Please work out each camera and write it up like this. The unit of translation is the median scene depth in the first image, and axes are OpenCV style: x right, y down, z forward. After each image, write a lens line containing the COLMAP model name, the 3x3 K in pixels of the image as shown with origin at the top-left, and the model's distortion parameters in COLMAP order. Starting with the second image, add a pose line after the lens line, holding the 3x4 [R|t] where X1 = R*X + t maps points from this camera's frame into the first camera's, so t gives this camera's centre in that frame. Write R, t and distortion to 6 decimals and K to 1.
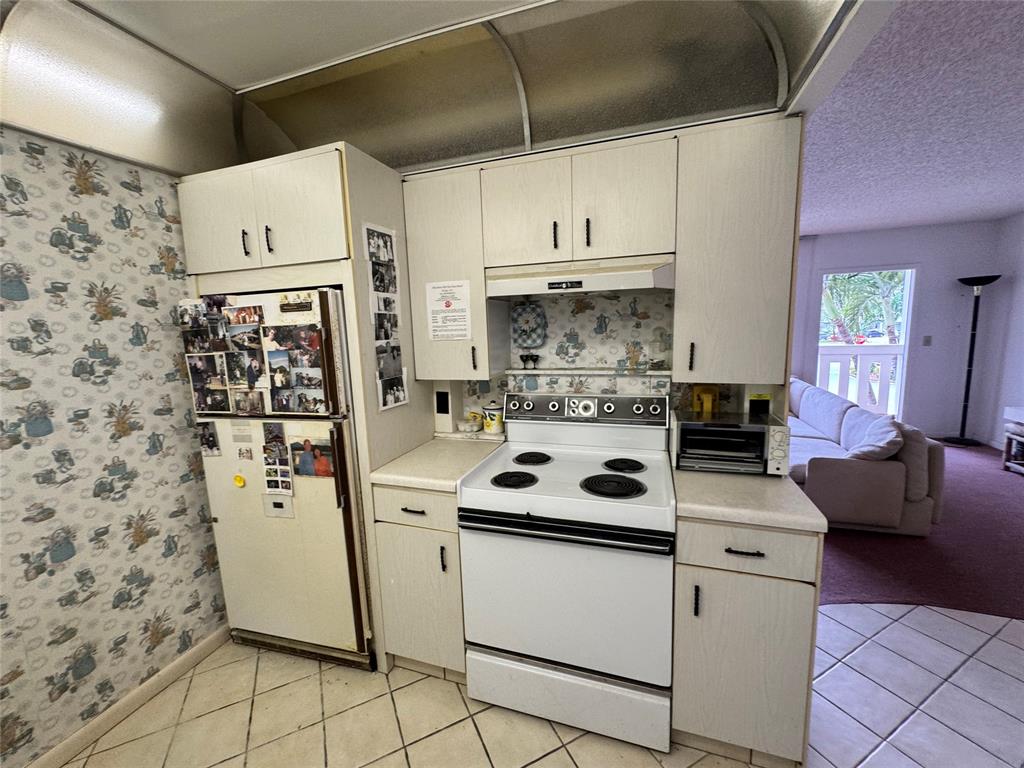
lens RADIAL K [[407.3, 0, 510.1], [0, 407.3, 384.1], [0, 0, 1]] dist [-0.001433, 0.000239]
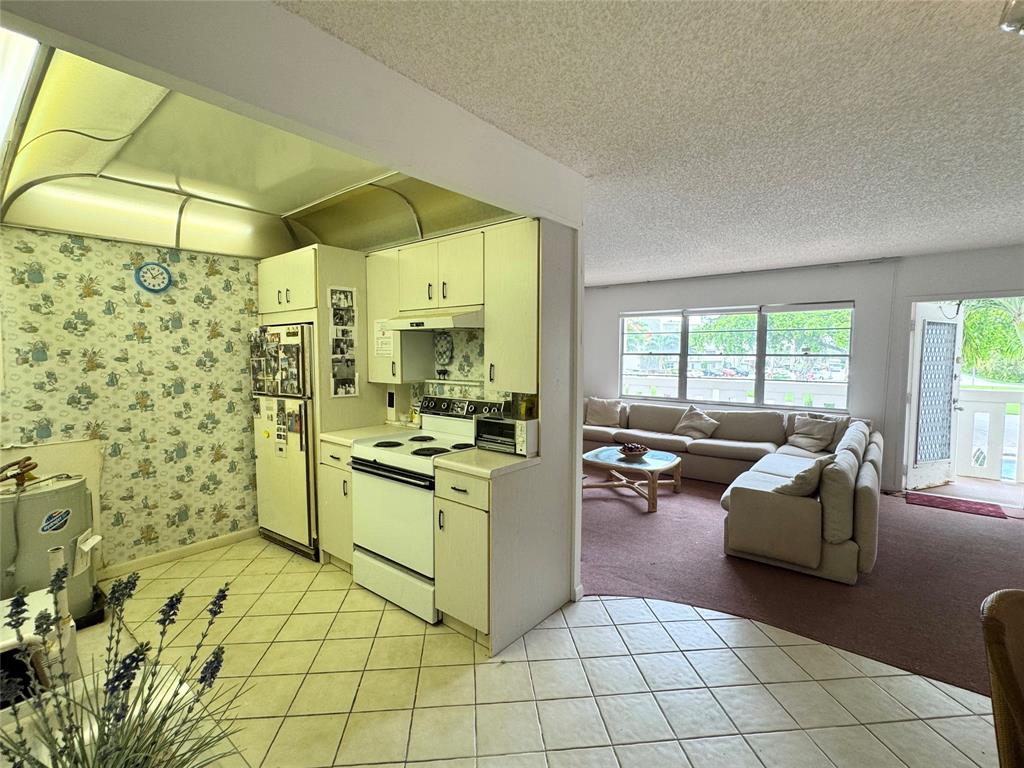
lens RADIAL K [[473.7, 0, 515.4], [0, 473.7, 384.2], [0, 0, 1]] dist [0.001087, 0.000284]
pose [[0.934757, 0.058358, -0.350463, 1.037353], [-0.082039, 0.995214, -0.053093, 0.053933], [0.345687, 0.078381, 0.935071, -0.535671]]
